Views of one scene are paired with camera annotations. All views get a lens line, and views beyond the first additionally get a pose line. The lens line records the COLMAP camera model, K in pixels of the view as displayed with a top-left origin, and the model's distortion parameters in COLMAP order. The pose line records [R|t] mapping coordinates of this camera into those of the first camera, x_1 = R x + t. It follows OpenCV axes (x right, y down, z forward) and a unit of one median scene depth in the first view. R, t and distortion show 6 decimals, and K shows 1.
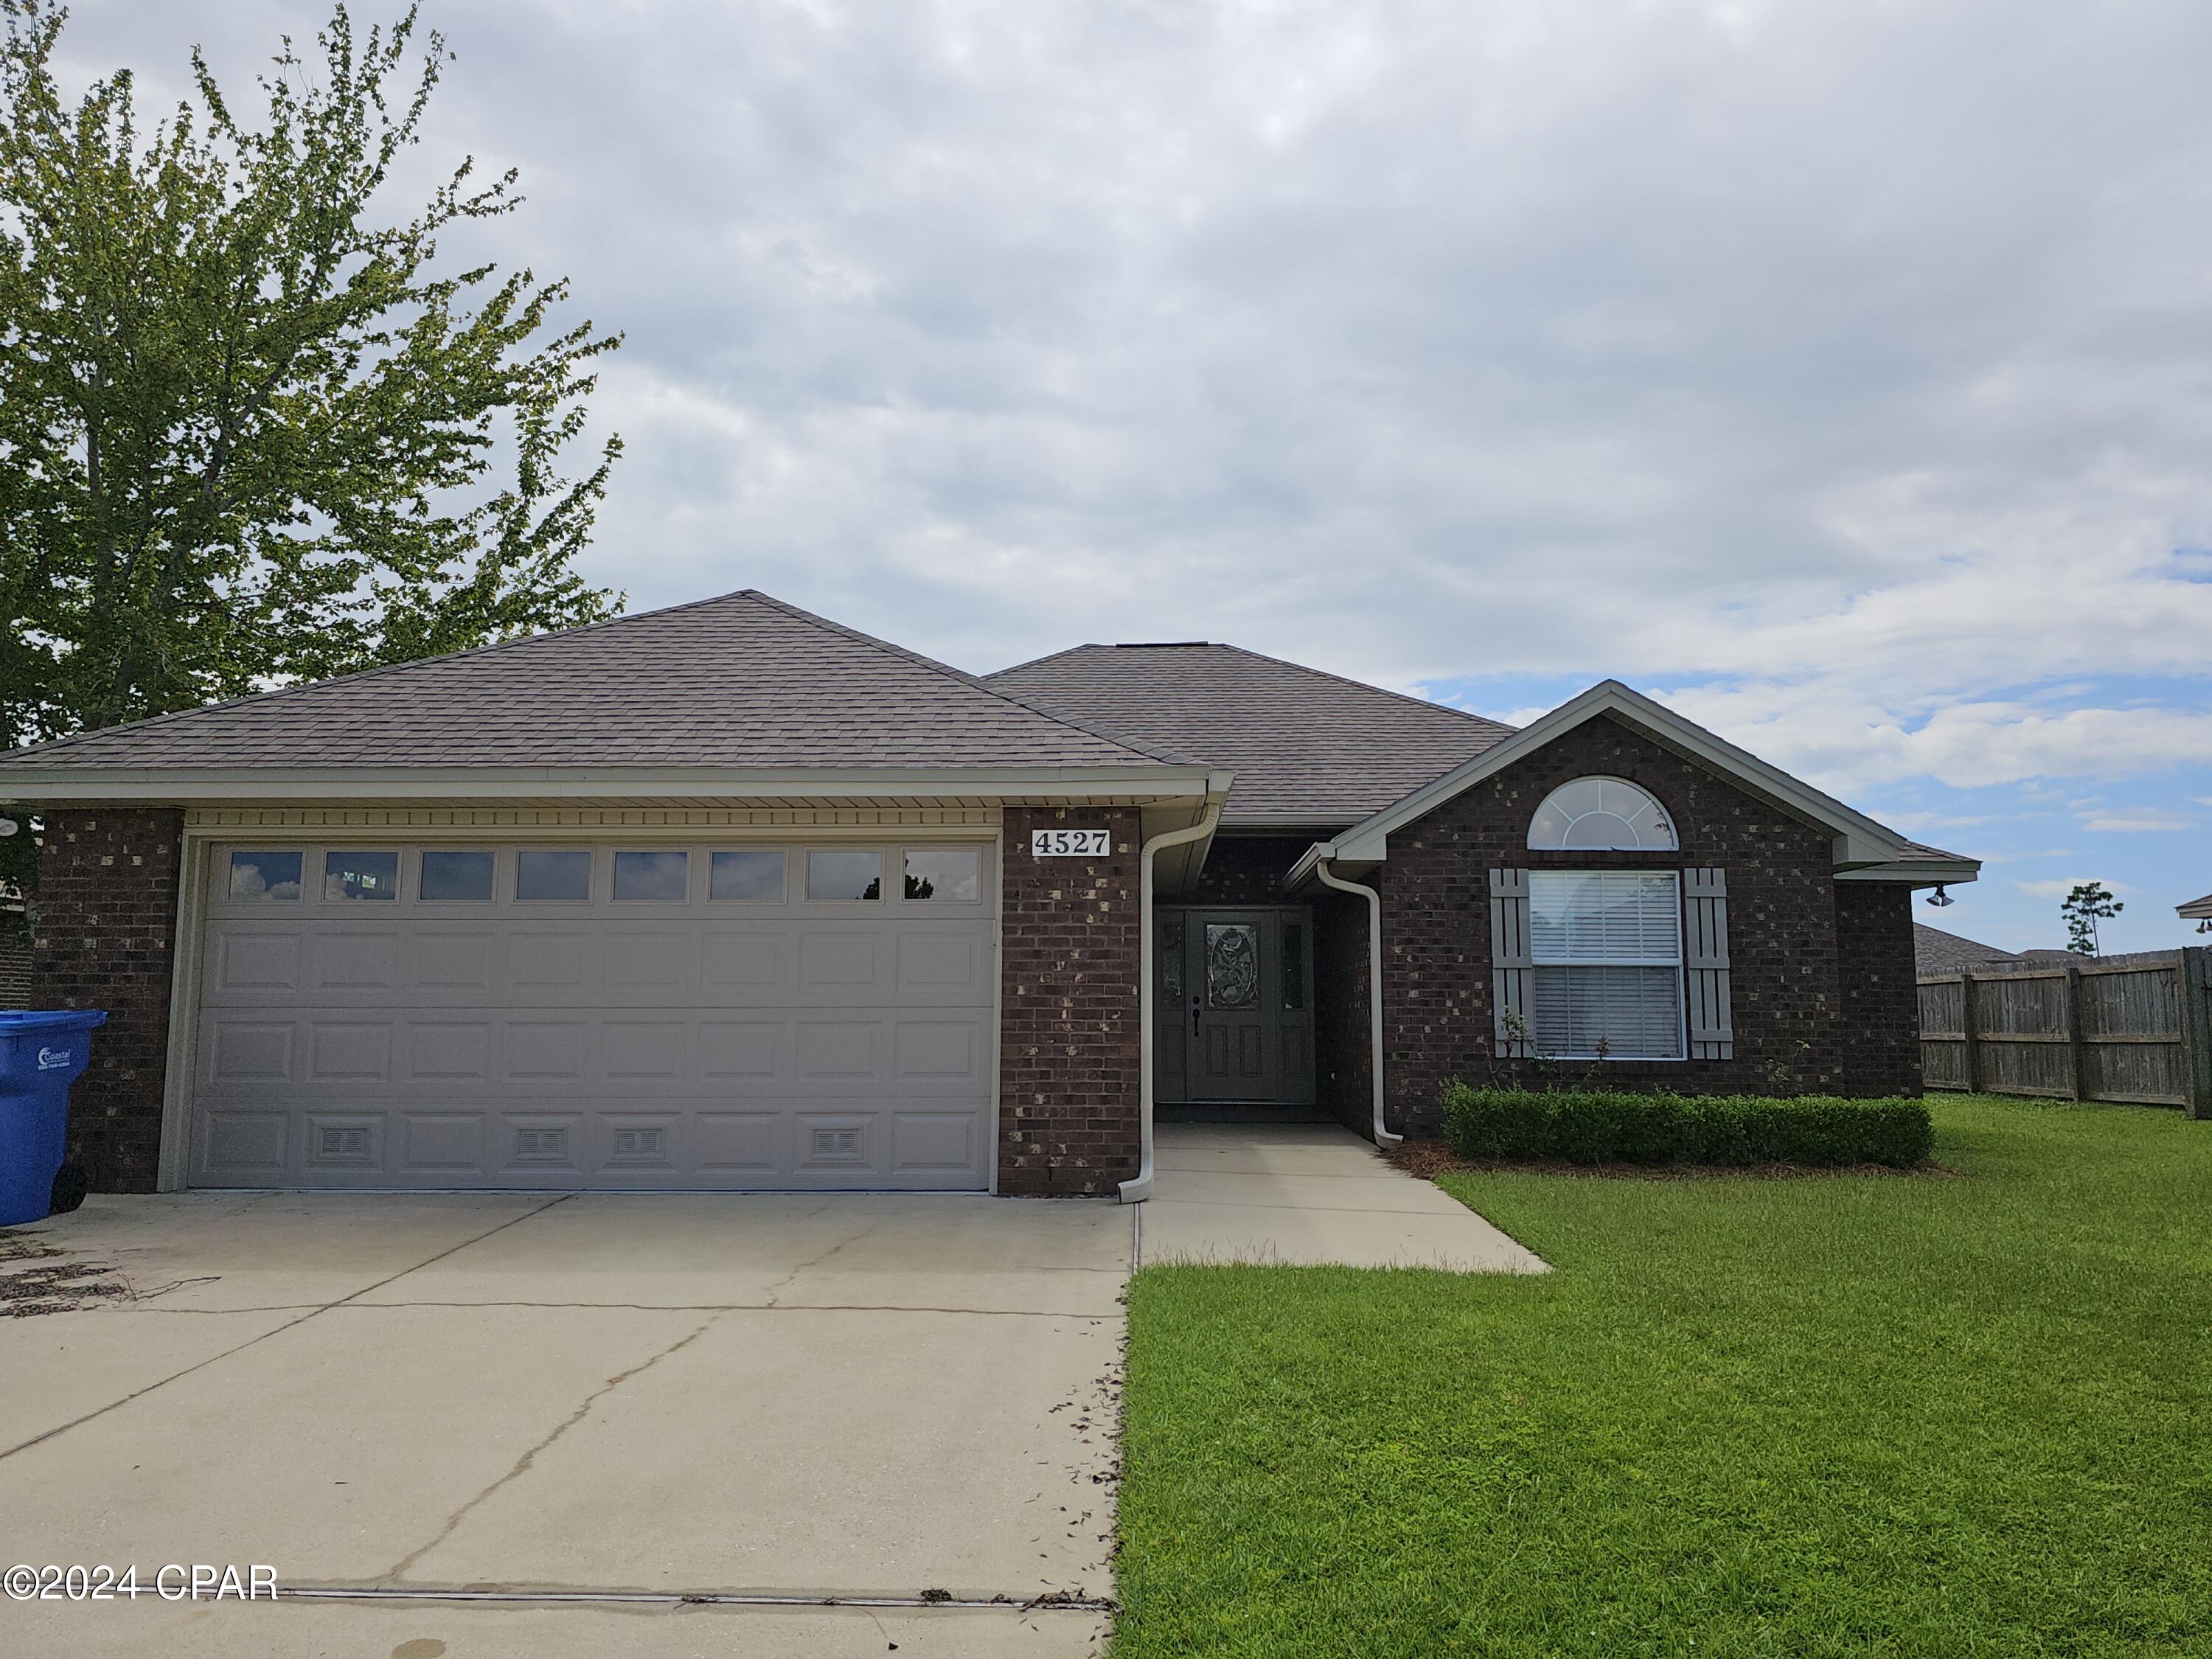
lens RADIAL K [[1467.2, 0, 1098.9], [0, 1467.2, 819.2], [0, 0, 1]] dist [0.054921, -0.053721]
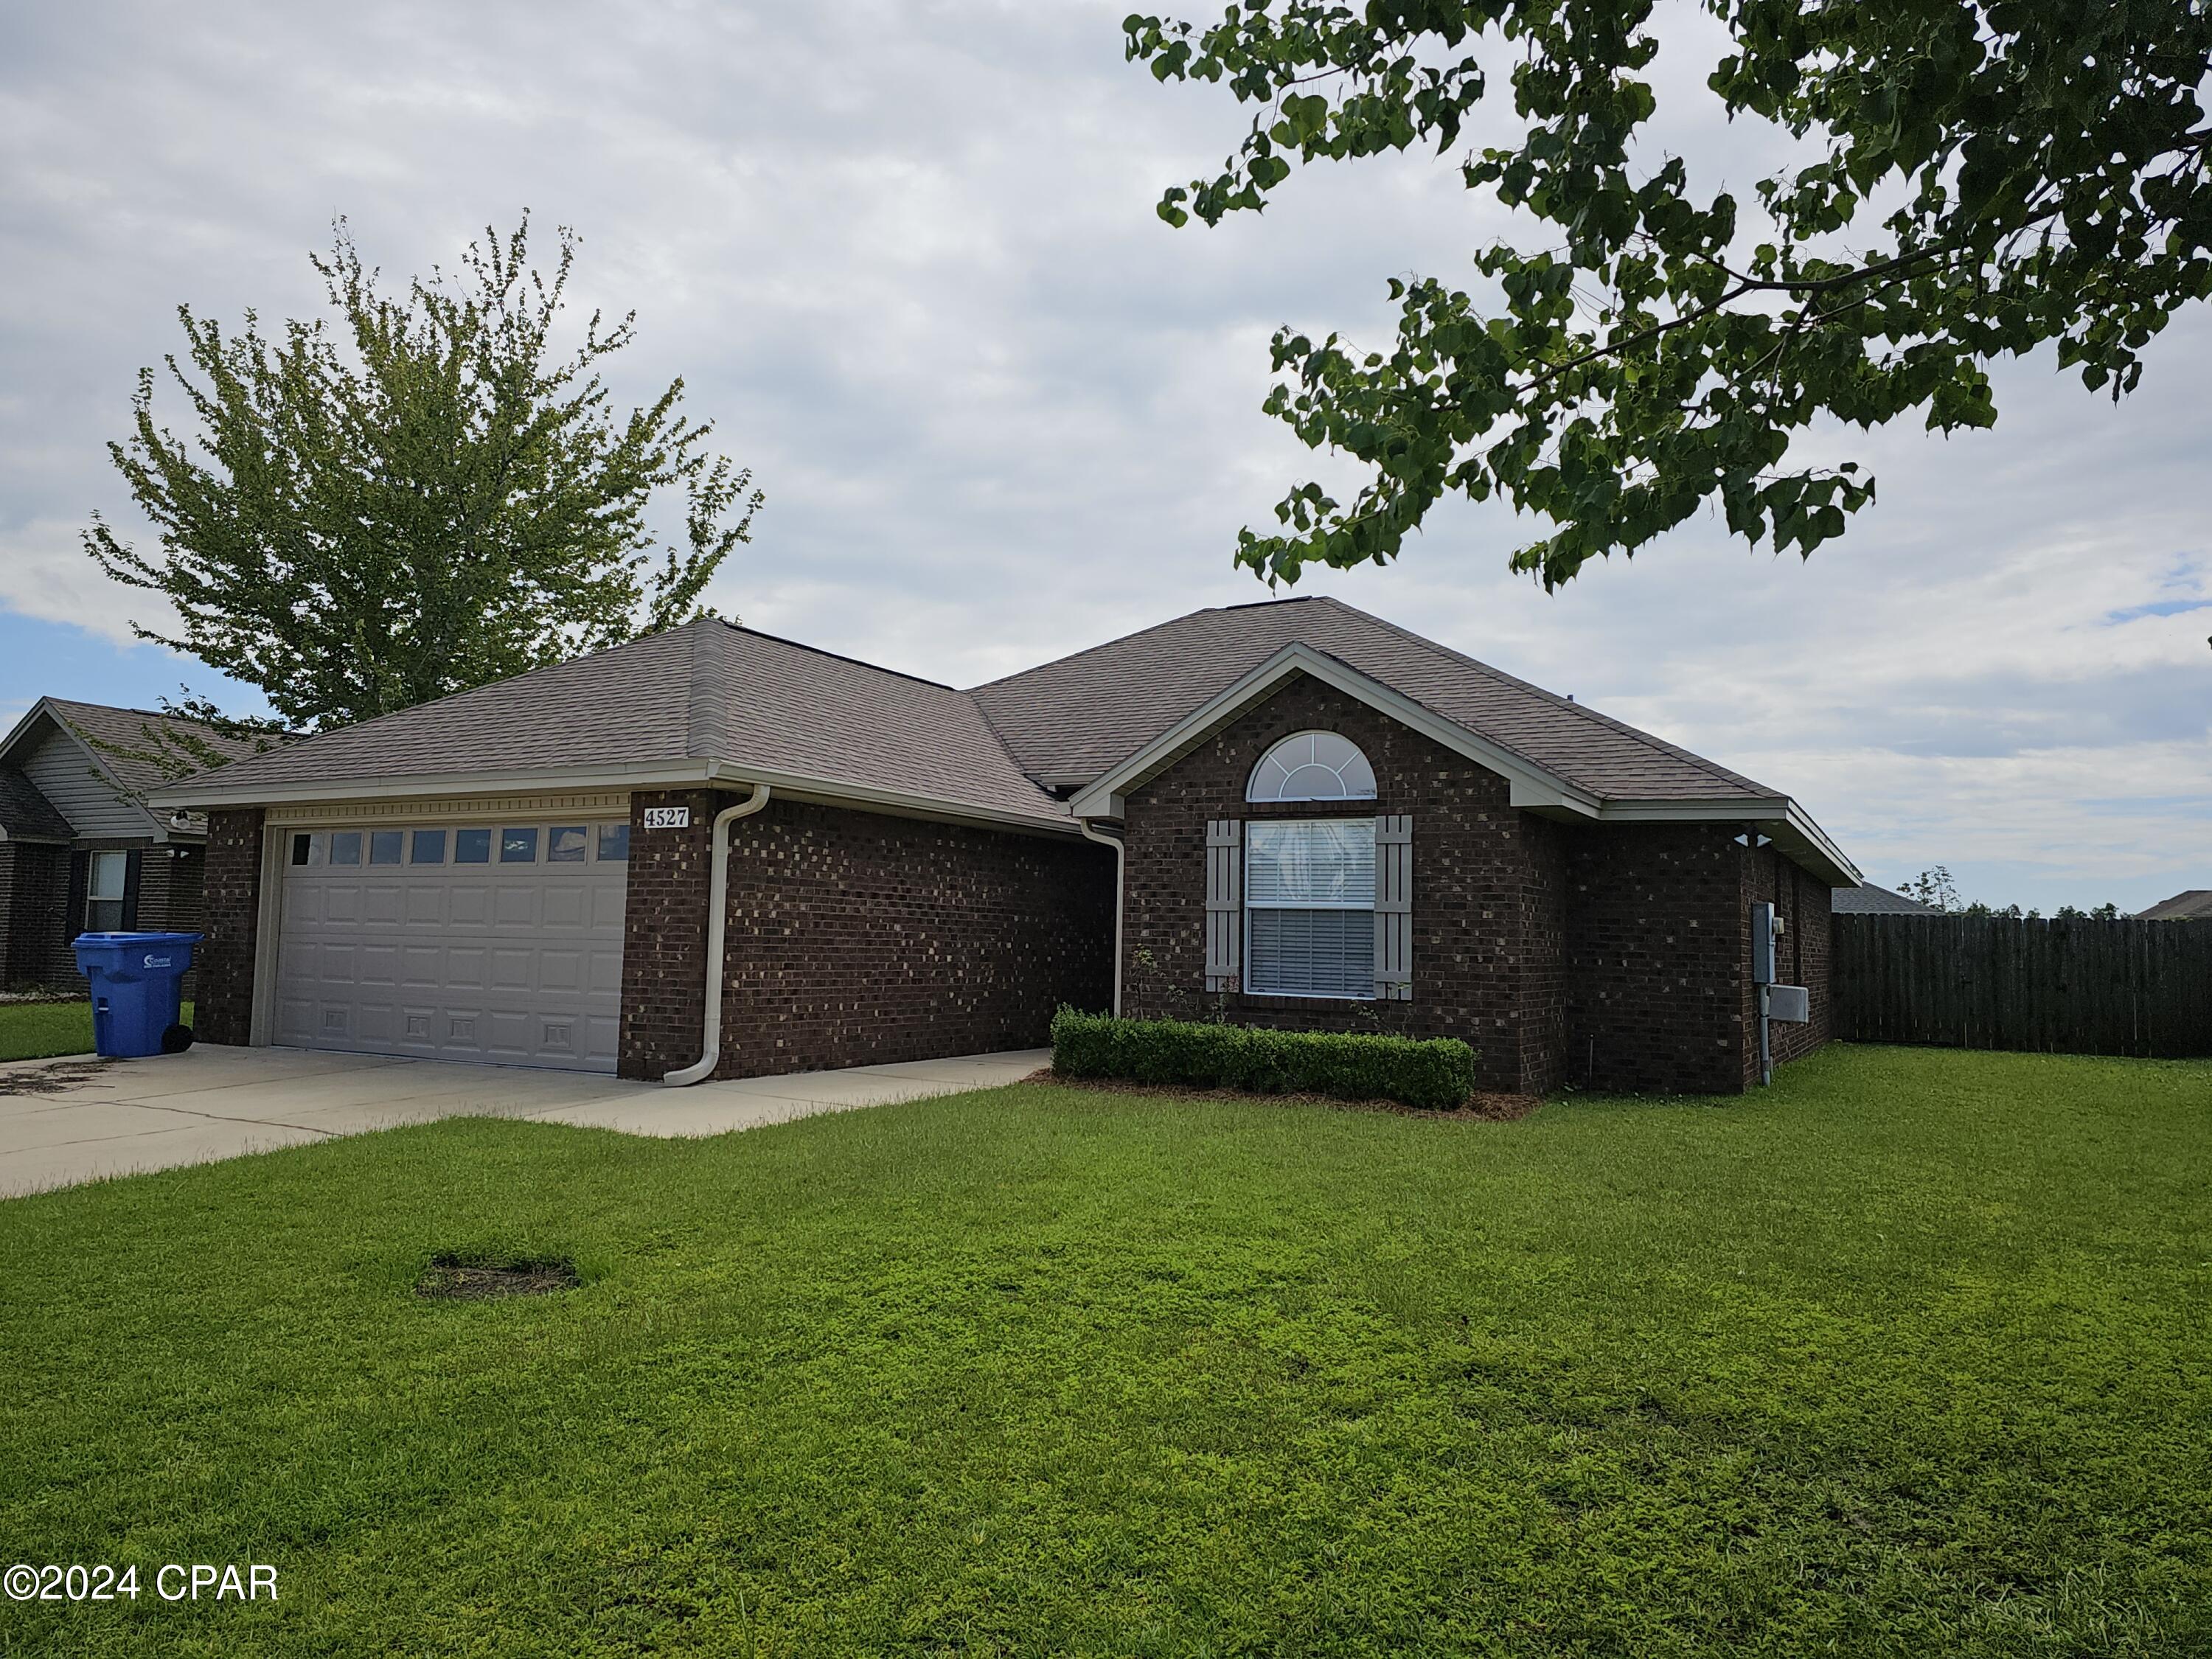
lens RADIAL K [[1467.2, 0, 1166.9], [0, 1467.2, 793.1], [0, 0, 1]] dist [0.054921, -0.053721]
pose [[0.891932, -0.029878, -0.451181, 0.738283], [0.042762, 0.998916, 0.018385, -0.008443], [0.450143, -0.035691, 0.892243, 0.010843]]
